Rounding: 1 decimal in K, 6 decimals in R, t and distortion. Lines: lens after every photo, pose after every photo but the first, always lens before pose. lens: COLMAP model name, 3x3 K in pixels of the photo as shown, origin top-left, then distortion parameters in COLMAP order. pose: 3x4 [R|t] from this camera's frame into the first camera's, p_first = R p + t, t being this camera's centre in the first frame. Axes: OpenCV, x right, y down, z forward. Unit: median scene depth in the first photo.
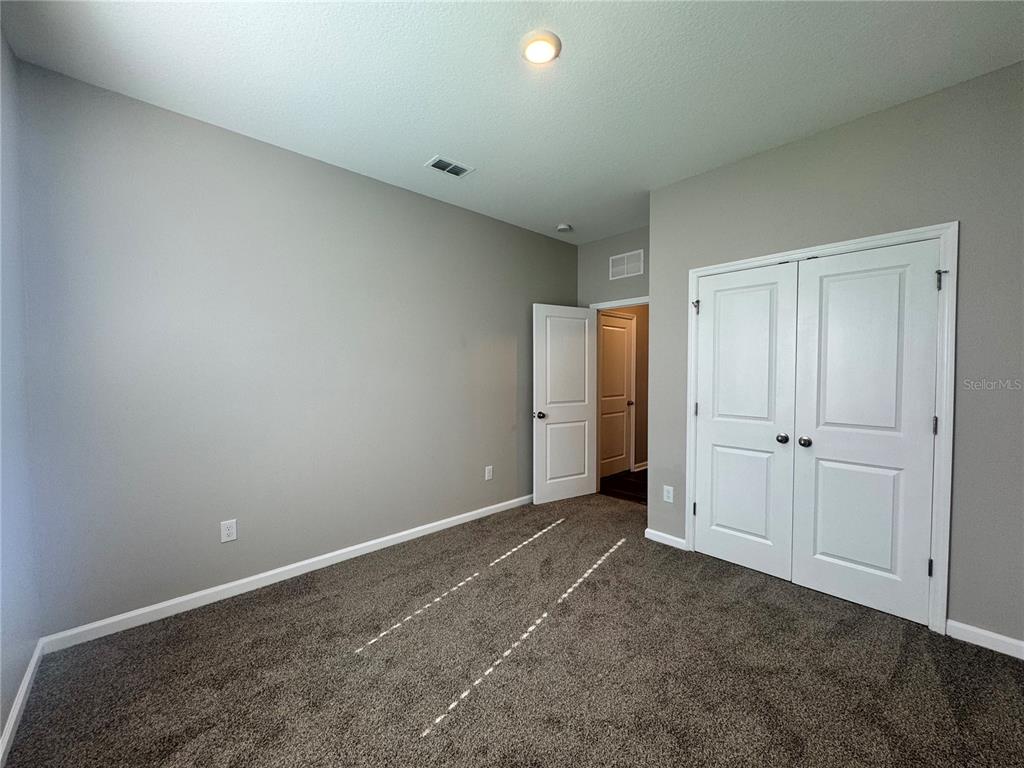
lens RADIAL K [[409.3, 0, 508.6], [0, 409.3, 382.8], [0, 0, 1]] dist [-0.001974, 0.000164]
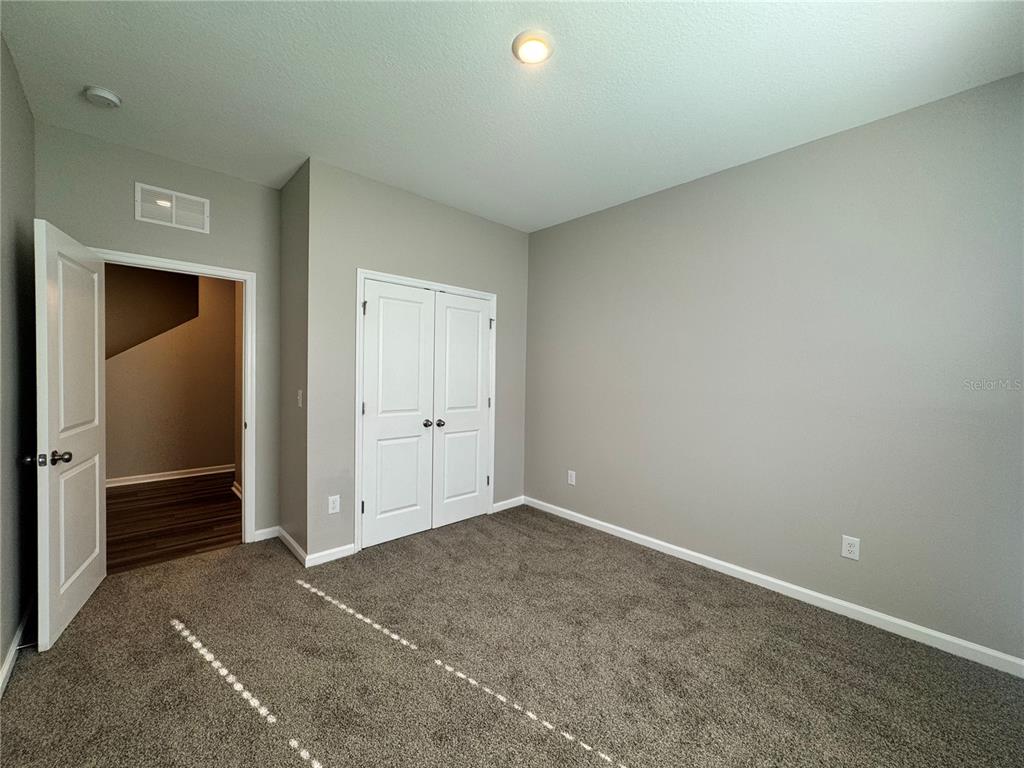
lens RADIAL K [[409.3, 0, 514.3], [0, 409.3, 384.3], [0, 0, 1]] dist [-0.001974, 0.000164]
pose [[-0.020838, -0.024489, 0.999483, -0.617898], [0.013907, 0.999596, 0.024782, -0.016648], [-0.999686, 0.014417, -0.020489, 0.715769]]
